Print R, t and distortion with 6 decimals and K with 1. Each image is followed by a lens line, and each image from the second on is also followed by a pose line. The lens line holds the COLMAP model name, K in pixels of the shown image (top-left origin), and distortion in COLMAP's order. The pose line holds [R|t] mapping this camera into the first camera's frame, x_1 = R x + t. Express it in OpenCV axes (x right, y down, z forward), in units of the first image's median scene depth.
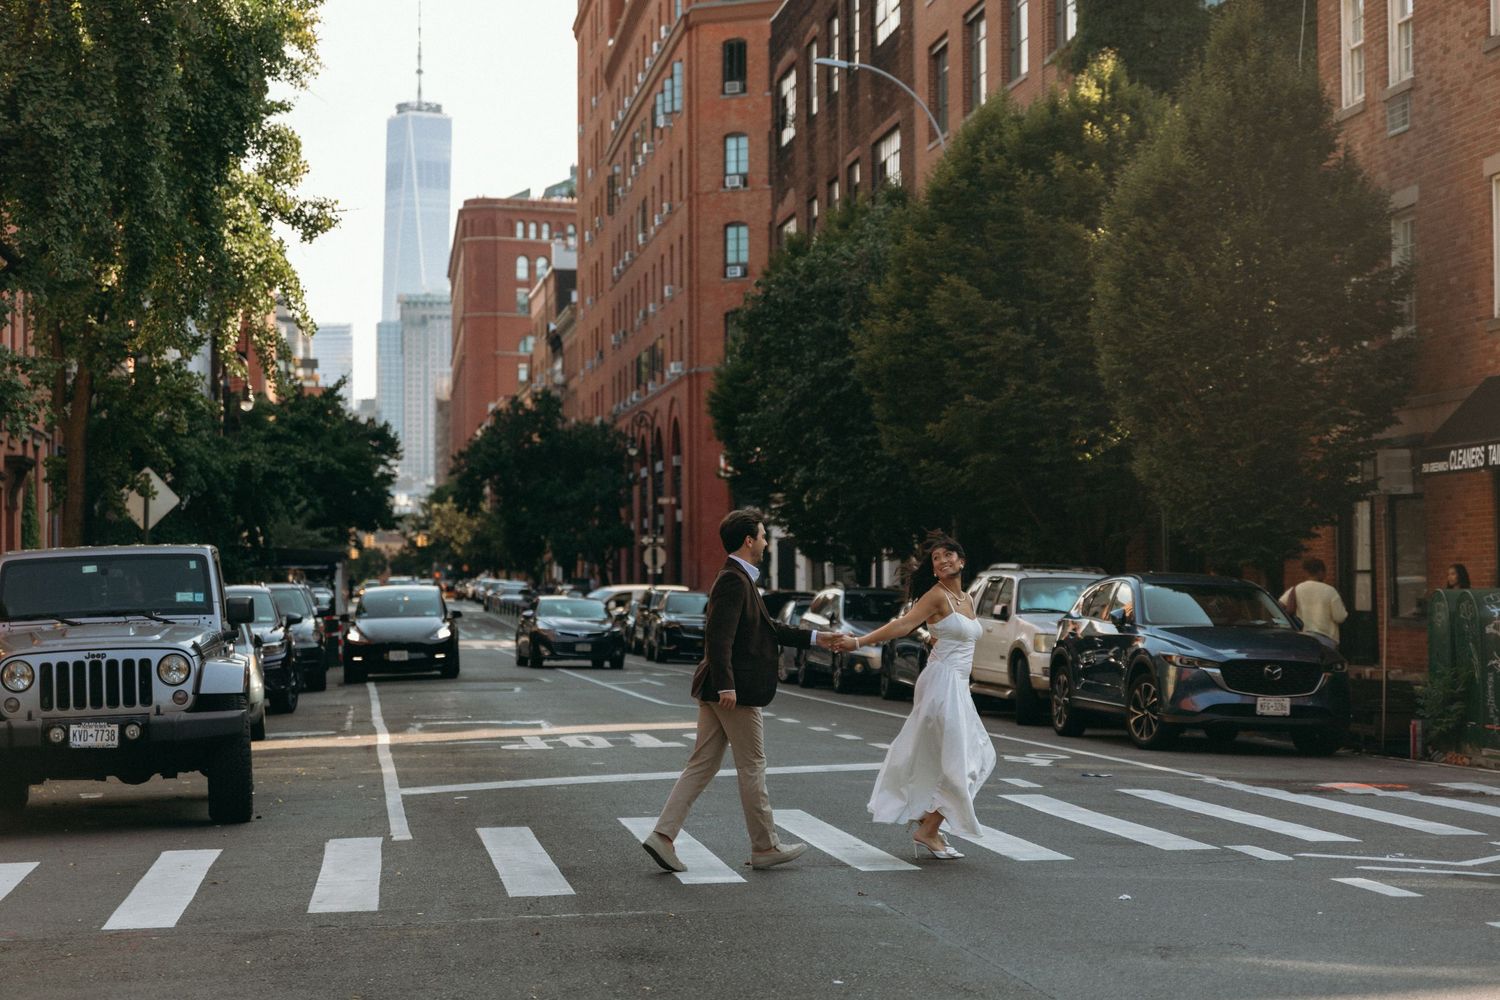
lens RADIAL K [[2976.3, 0, 750.0], [0, 2976.3, 500.0], [0, 0, 1]] dist [-0.009476, -0.411817]
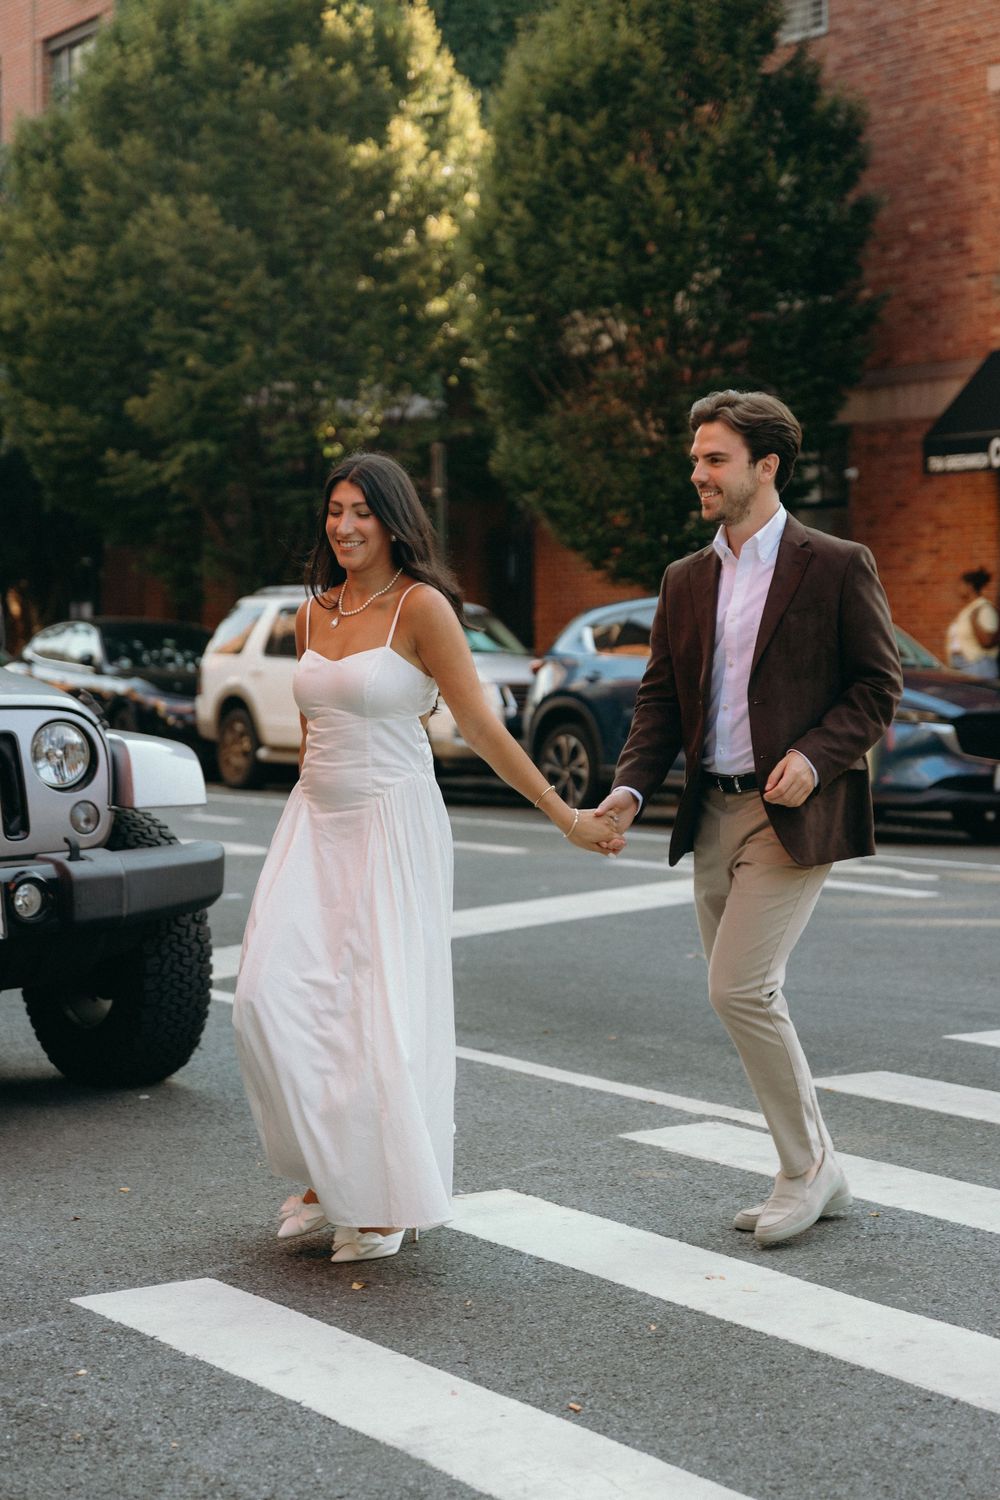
lens RADIAL K [[2976.3, 0, 500.0], [0, 2976.3, 750.0], [0, 0, 1]] dist [-0.009476, -0.411817]
pose [[0.914192, -0.011575, 0.405117, -0.180679], [-0.015007, 0.997940, 0.062376, 0.016137], [-0.405004, -0.063103, 0.912135, 0.324190]]
